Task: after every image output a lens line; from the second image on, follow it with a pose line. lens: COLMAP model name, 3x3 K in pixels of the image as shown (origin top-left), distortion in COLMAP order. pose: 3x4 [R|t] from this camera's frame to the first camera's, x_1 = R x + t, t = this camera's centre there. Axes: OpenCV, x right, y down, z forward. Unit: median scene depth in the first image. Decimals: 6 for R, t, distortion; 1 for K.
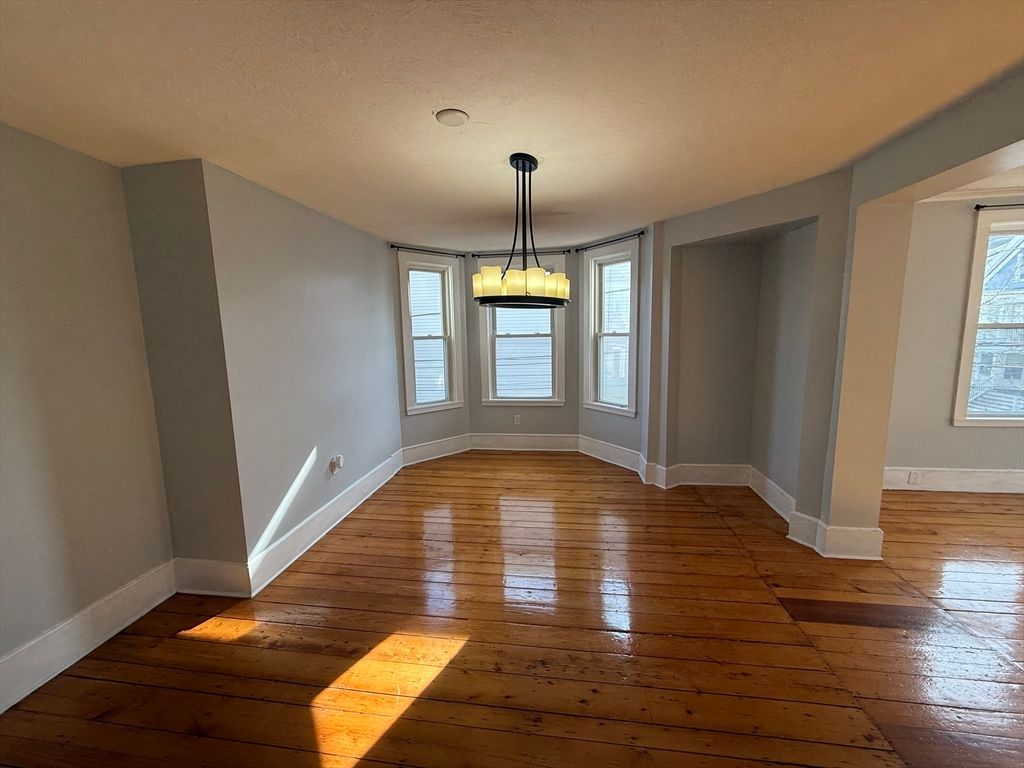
lens RADIAL K [[405.1, 0, 515.9], [0, 405.1, 382.6], [0, 0, 1]] dist [-0.007420, 0.000758]
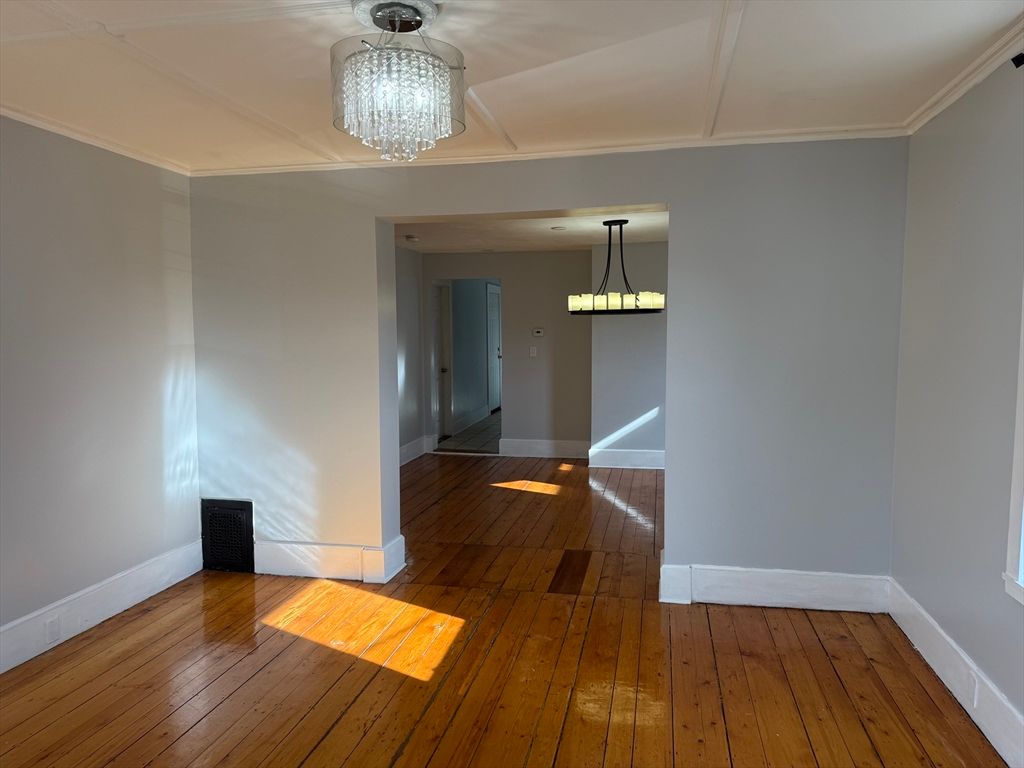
lens RADIAL K [[713.1, 0, 506.8], [0, 713.1, 383.1], [0, 0, 1]] dist [0.033215, -0.034866]
pose [[-0.074514, 0.096169, -0.992572, 1.376447], [-0.122109, 0.986969, 0.104794, -0.083644], [0.989716, 0.129010, -0.061800, 0.401647]]
